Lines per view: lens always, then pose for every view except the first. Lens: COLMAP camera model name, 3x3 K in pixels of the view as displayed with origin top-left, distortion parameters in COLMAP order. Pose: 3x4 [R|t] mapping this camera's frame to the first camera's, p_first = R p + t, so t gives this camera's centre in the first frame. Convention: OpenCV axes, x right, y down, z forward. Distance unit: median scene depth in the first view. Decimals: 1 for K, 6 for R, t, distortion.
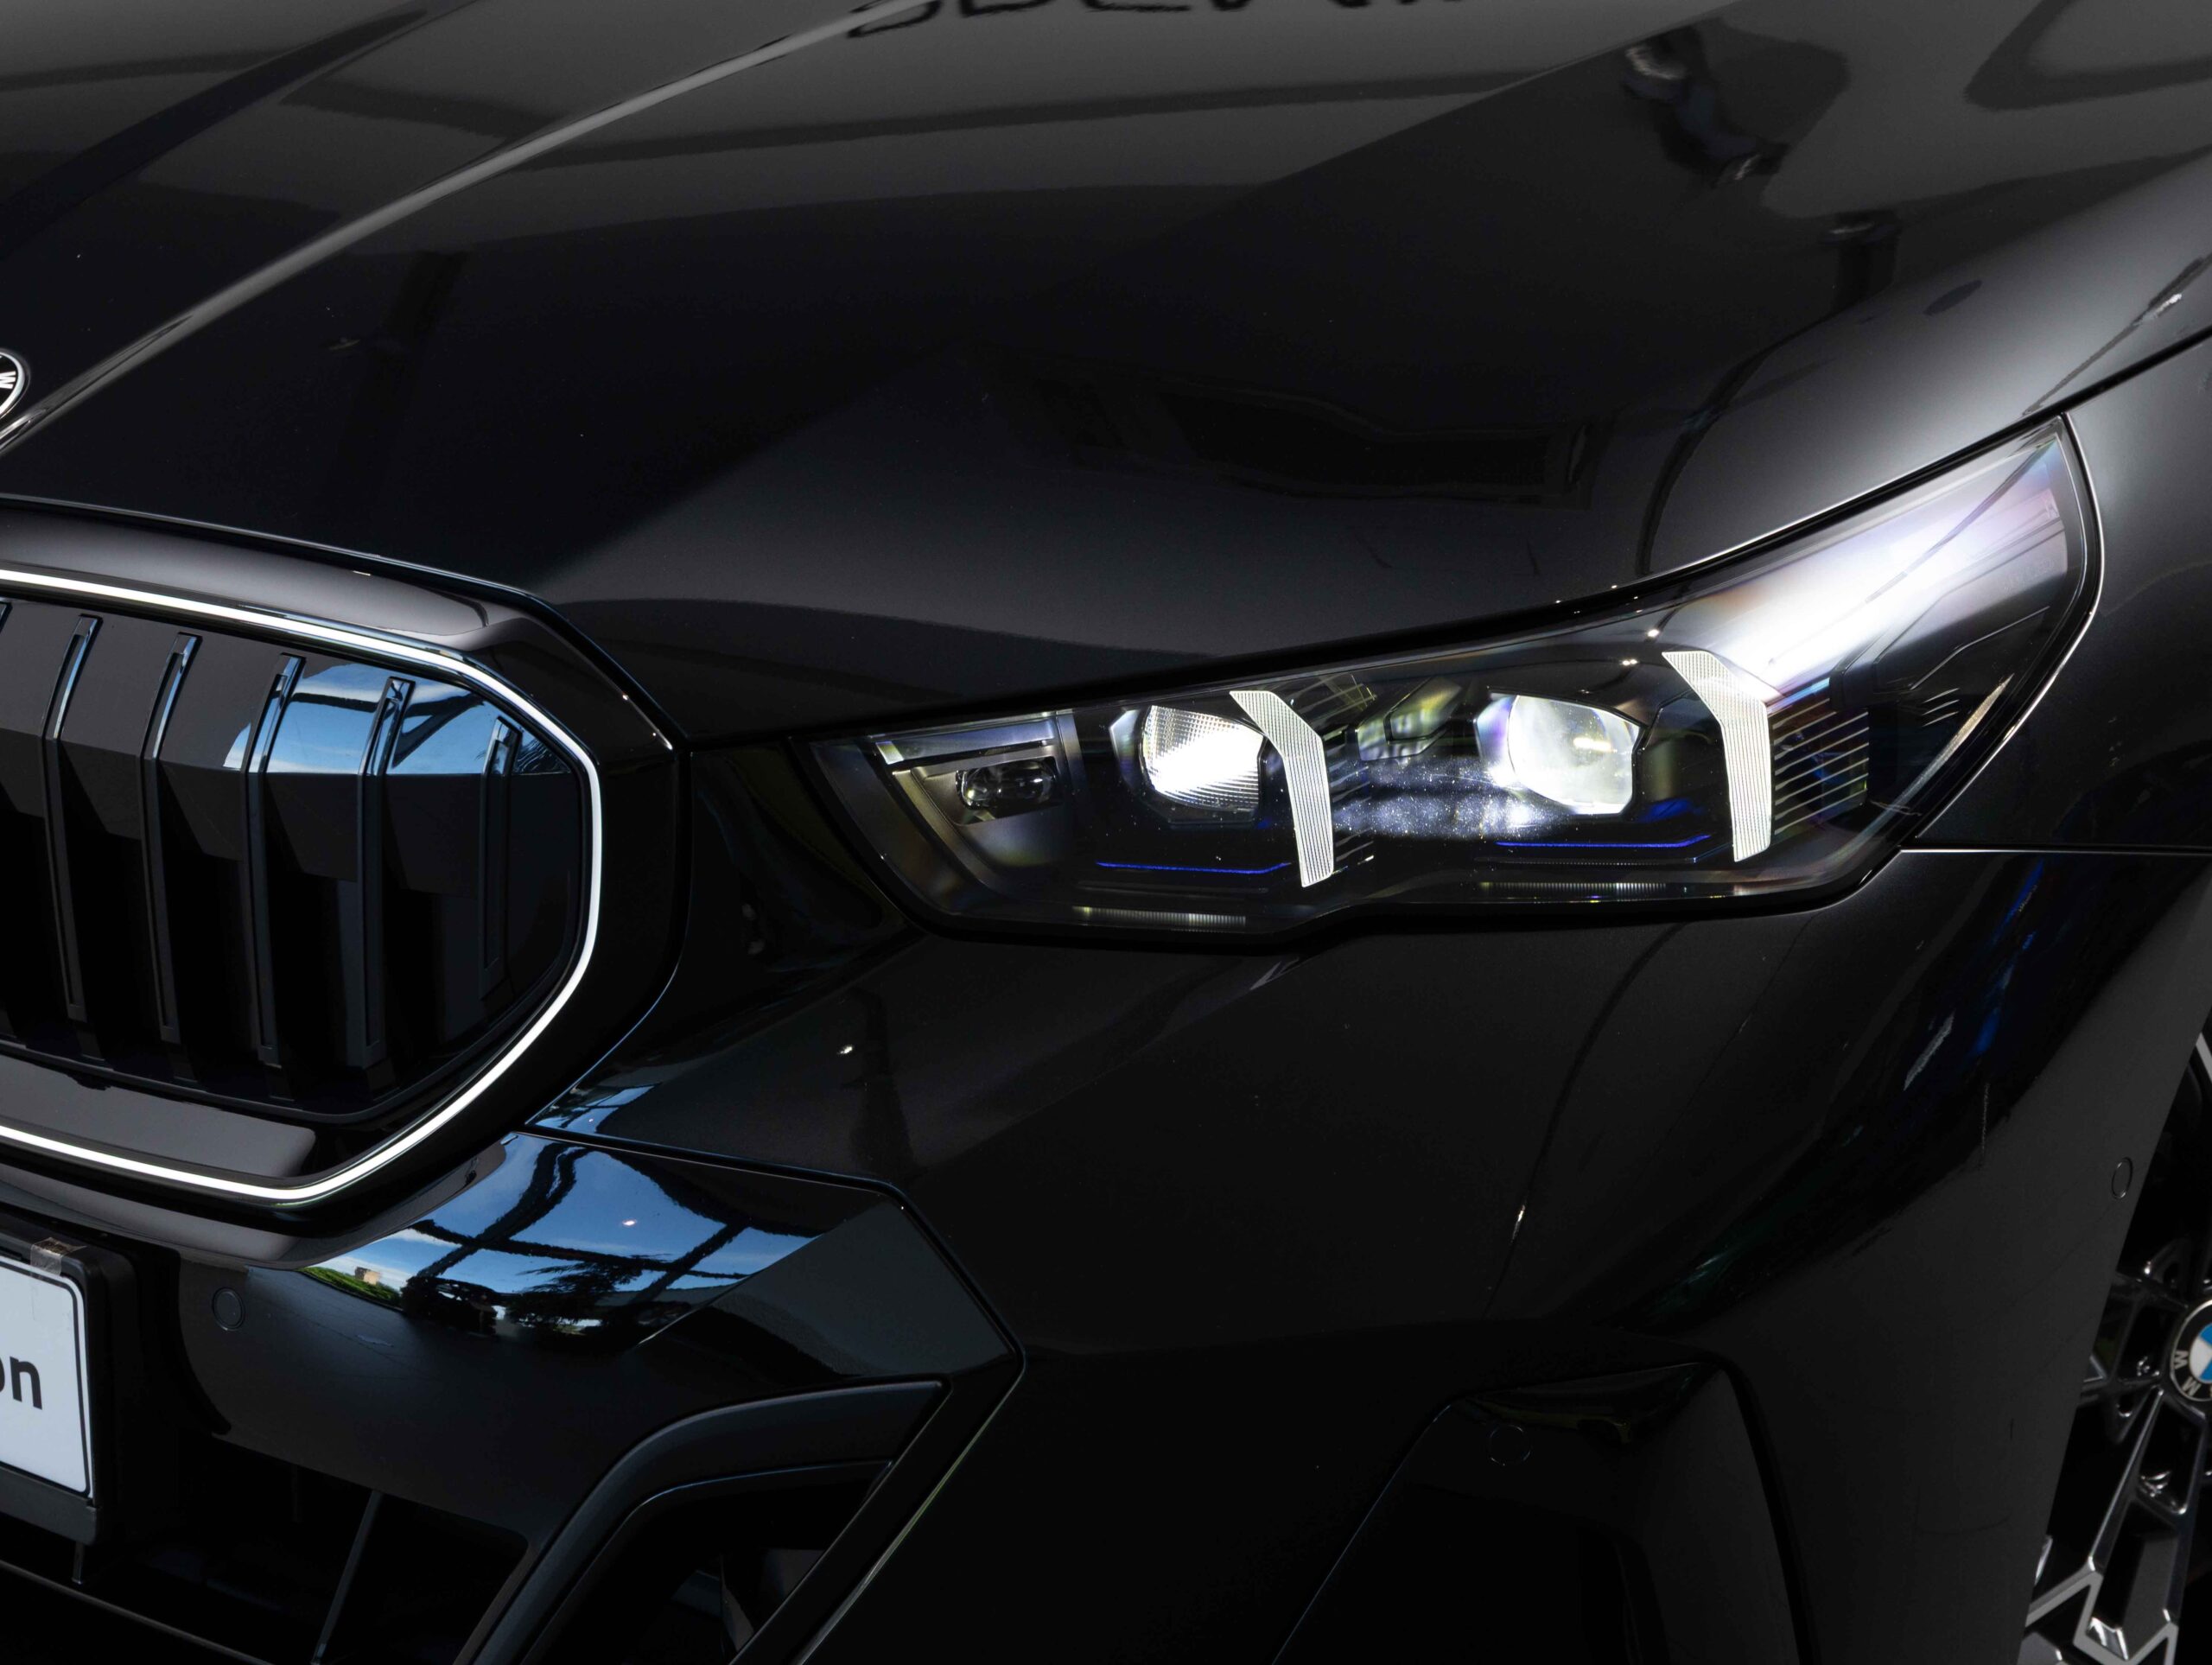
lens RADIAL K [[4371.1, 0, 1106.0], [0, 4371.1, 832.5], [0, 0, 1]] dist [-0.069362, -0.547813]
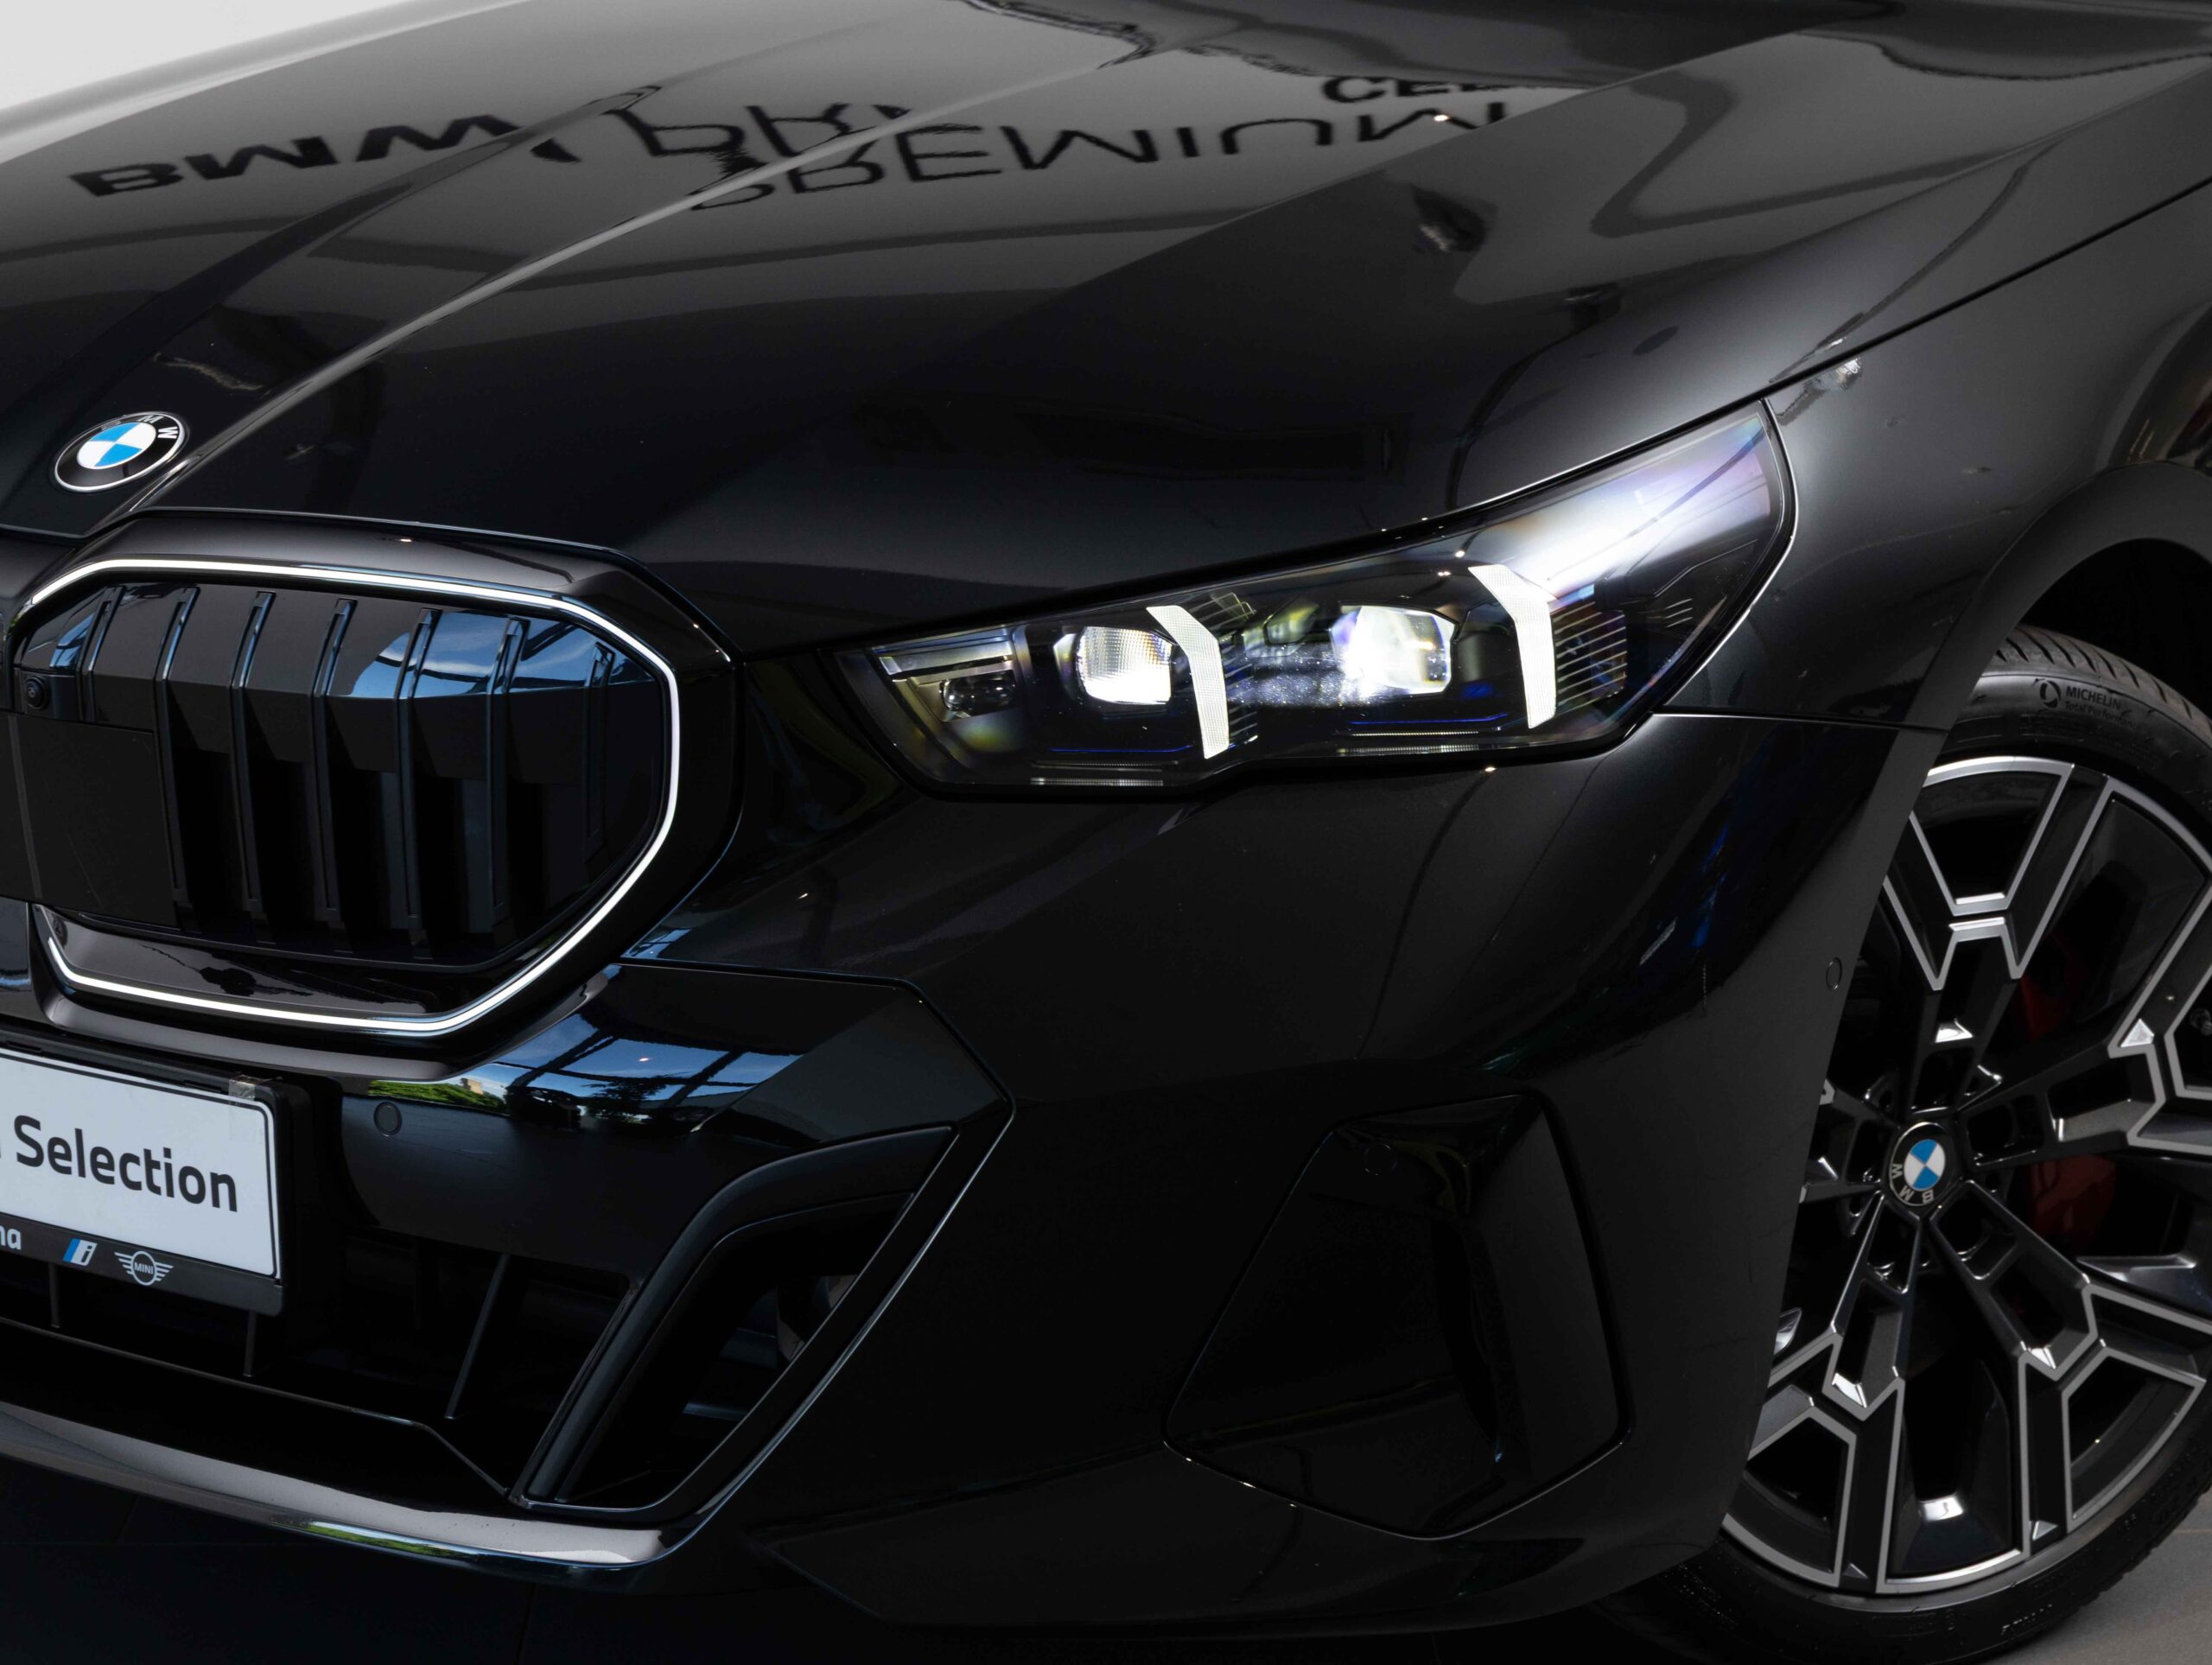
lens RADIAL K [[4342.2, 0, 1106.0], [0, 4342.2, 832.5], [0, 0, 1]] dist [-0.027570, -2.554284]
pose [[0.998203, -0.032674, 0.050223, -0.051515], [0.035694, 0.997532, -0.060464, 0.112705], [-0.048124, 0.062149, 0.996906, -0.306290]]
